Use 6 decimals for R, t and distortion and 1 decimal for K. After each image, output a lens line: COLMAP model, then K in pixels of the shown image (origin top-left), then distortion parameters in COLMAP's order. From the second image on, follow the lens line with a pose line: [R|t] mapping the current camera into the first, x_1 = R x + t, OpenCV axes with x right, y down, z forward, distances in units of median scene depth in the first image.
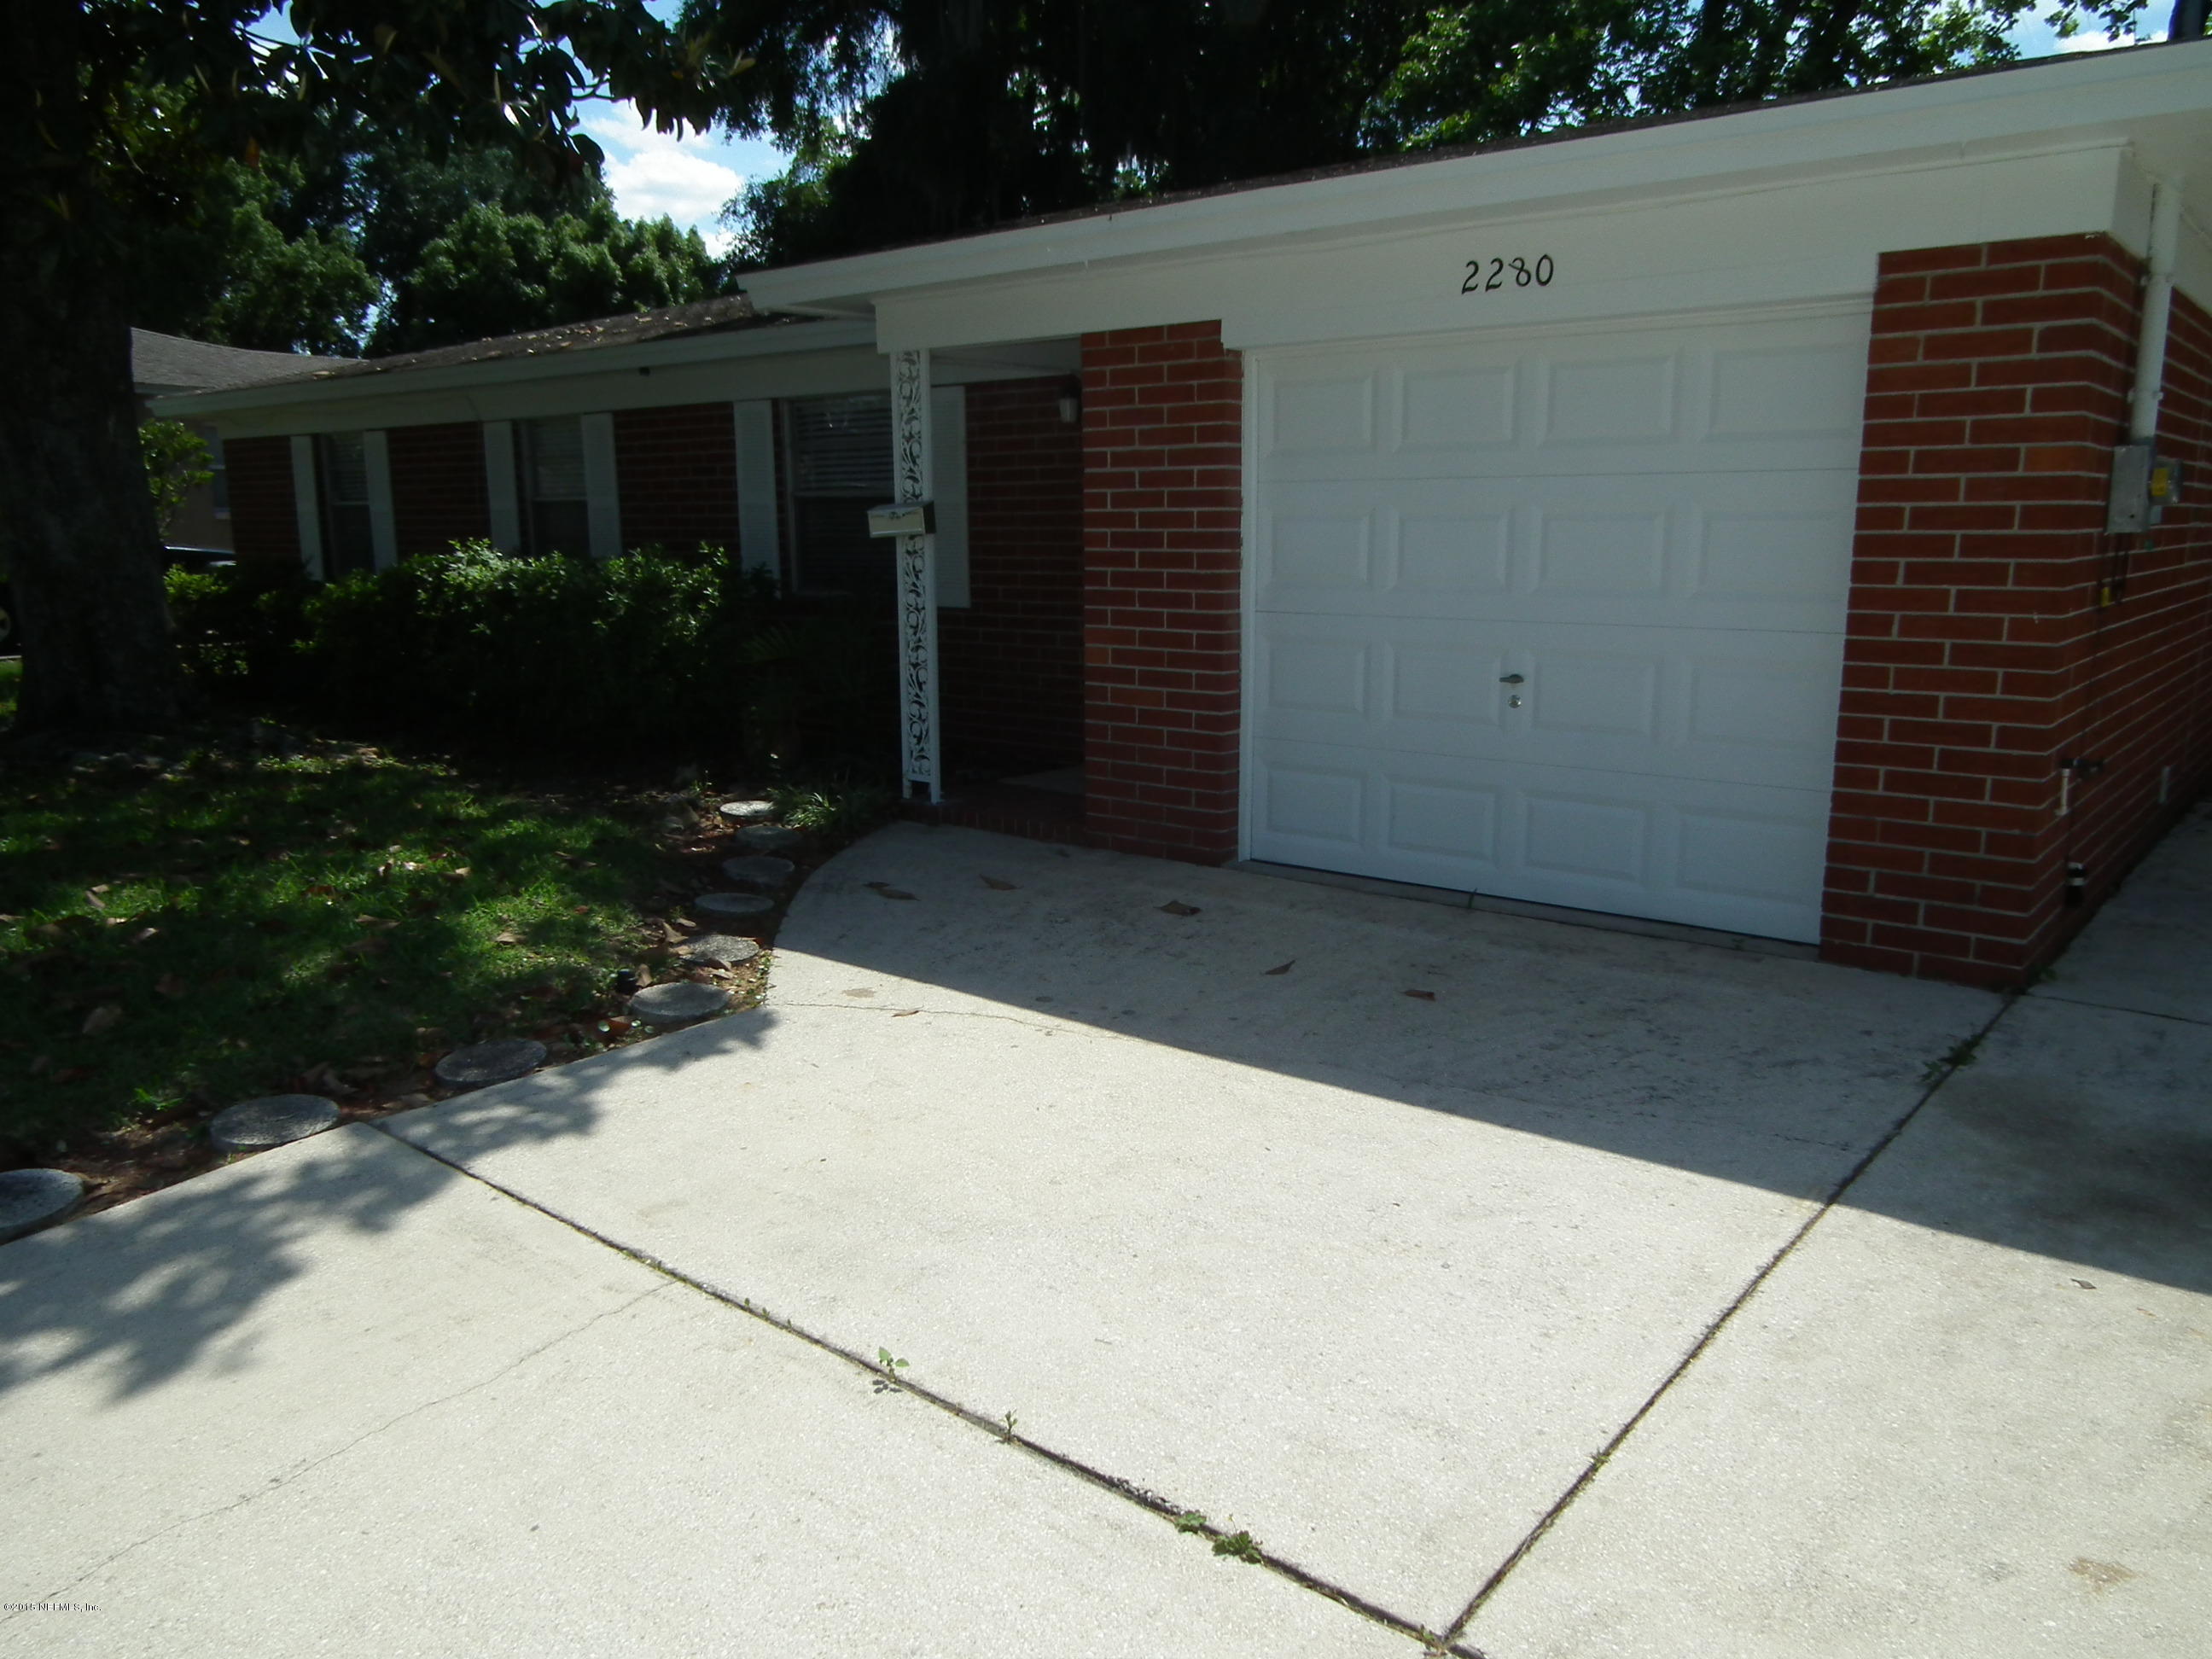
lens RADIAL K [[1640.5, 0, 1106.0], [0, 1640.5, 829.5], [0, 0, 1]] dist [-0.004842, 0.006018]
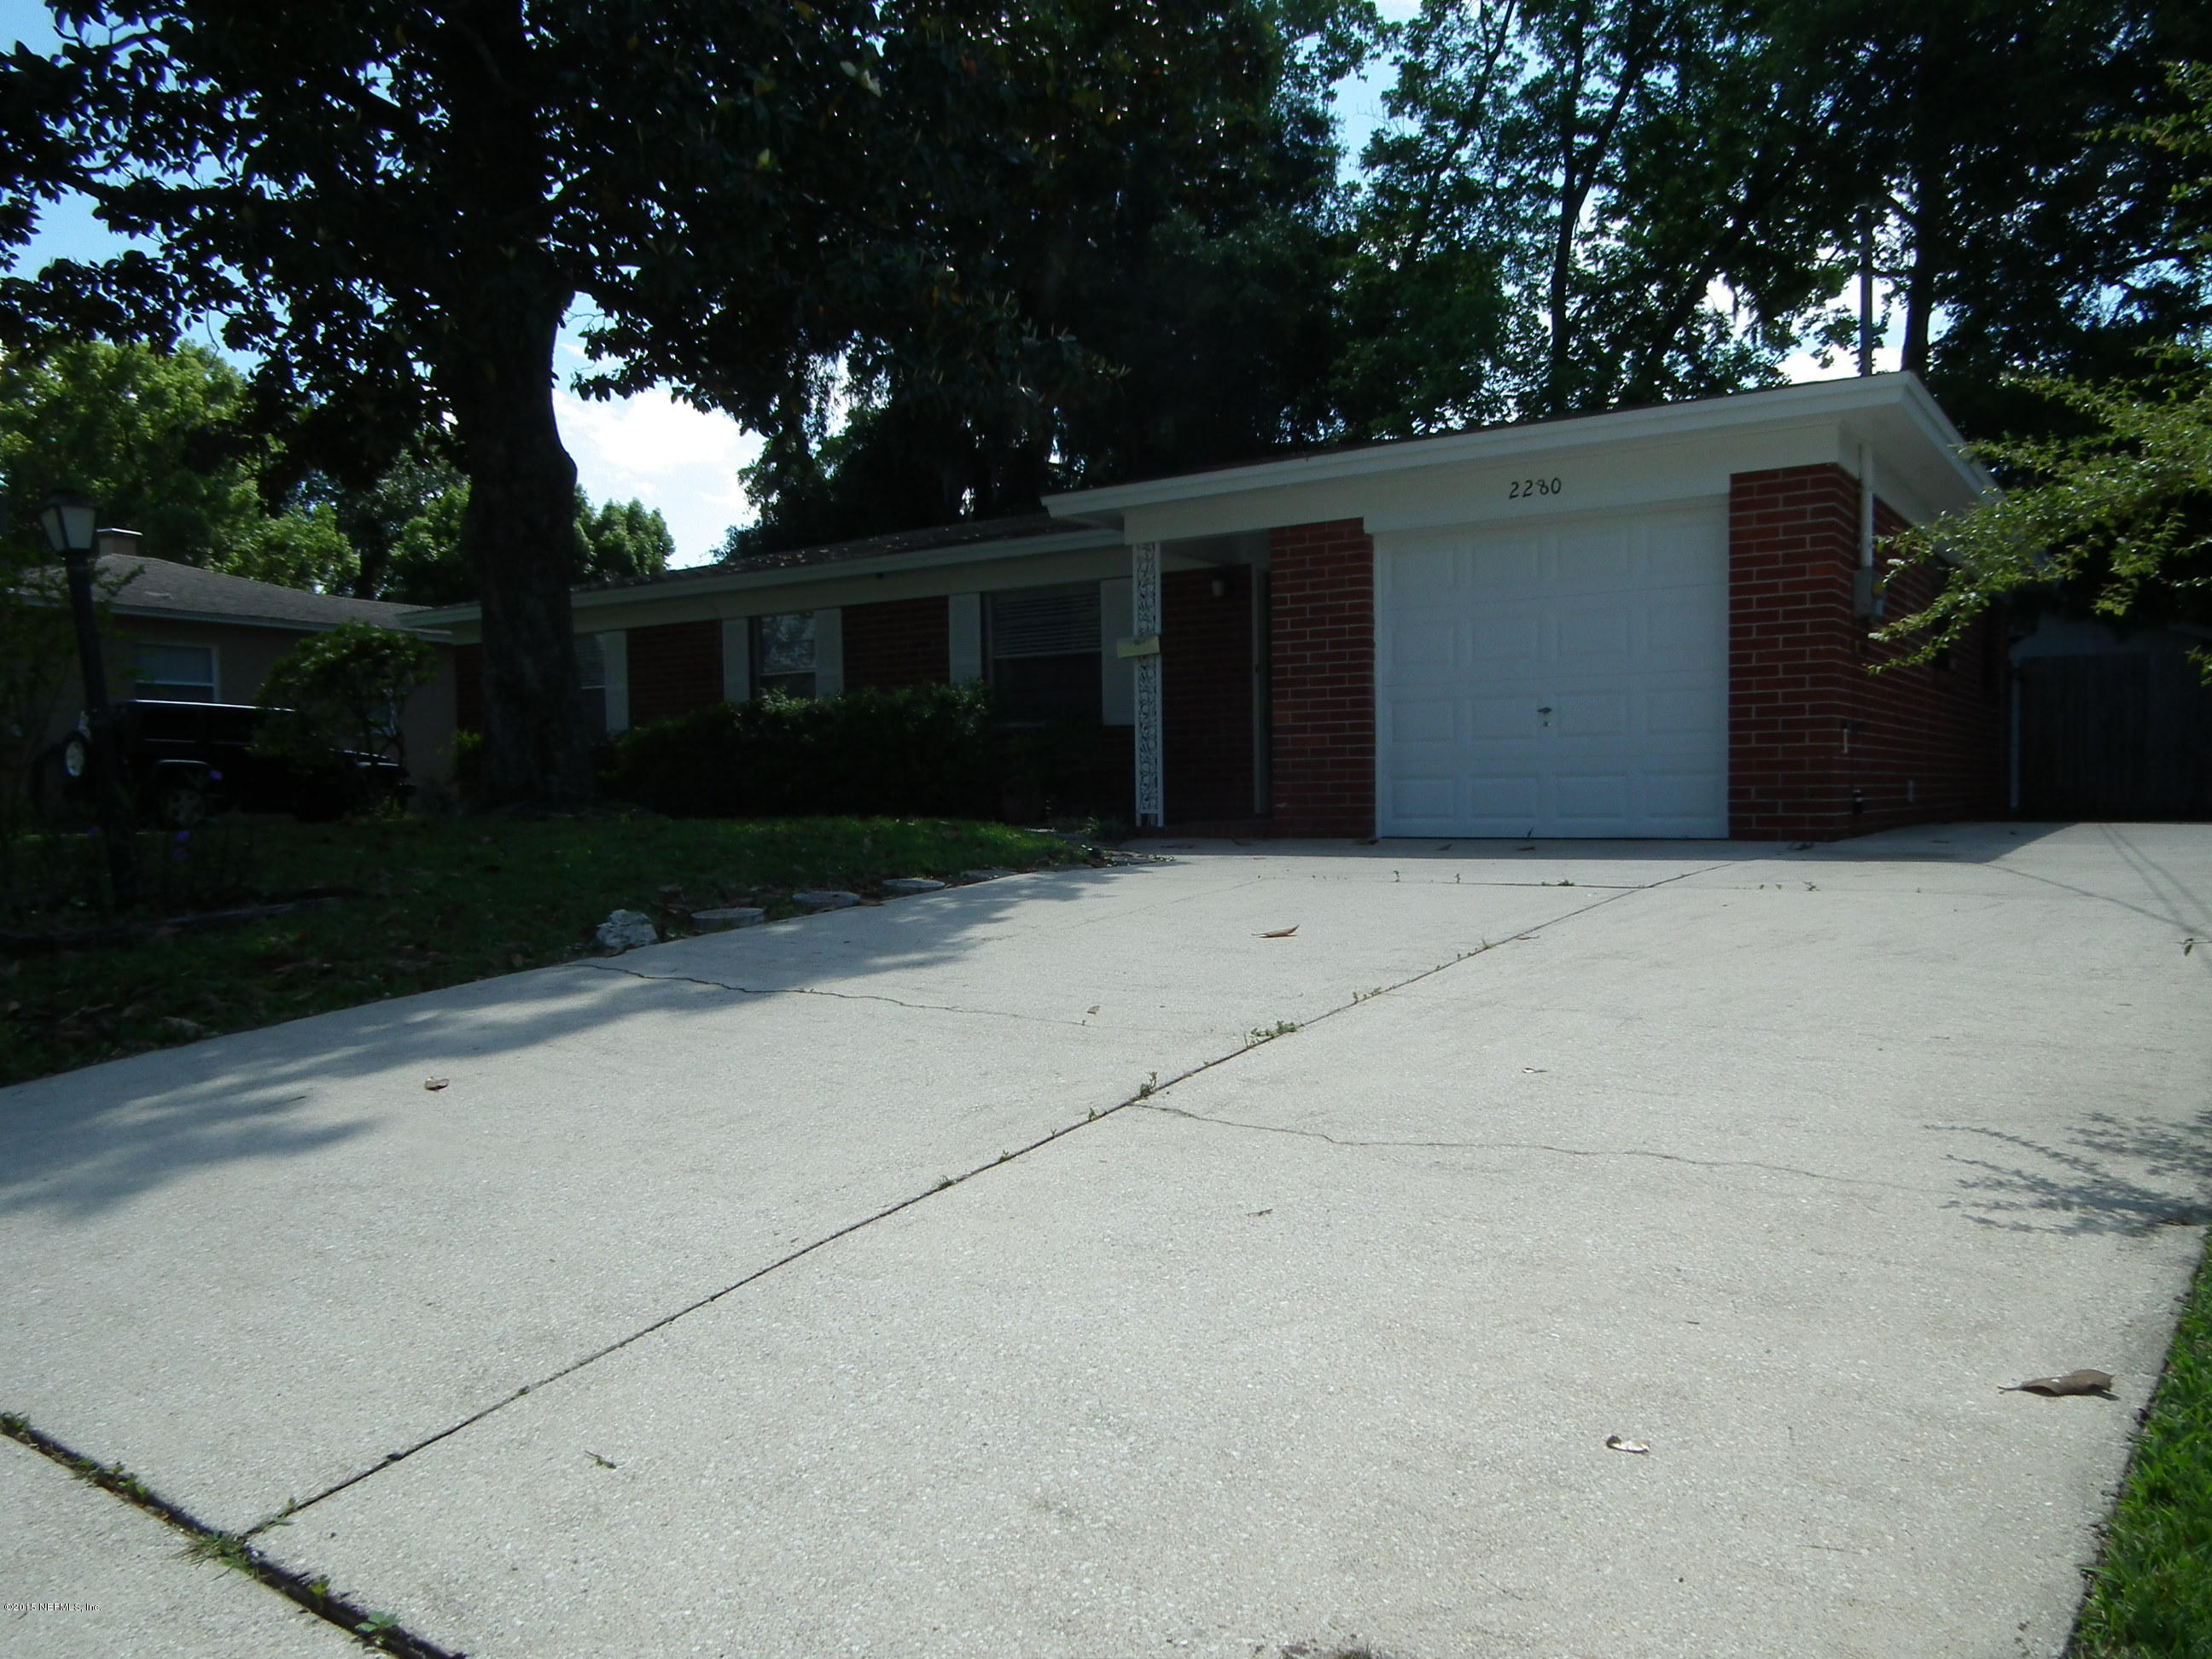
lens RADIAL K [[1640.5, 0, 1106.0], [0, 1640.5, 829.5], [0, 0, 1]] dist [-0.004842, 0.006018]
pose [[0.996527, -0.007911, 0.082895, -0.325328], [0.021607, 0.985947, -0.165655, 0.278663], [-0.080420, 0.166871, 0.982694, -0.592435]]
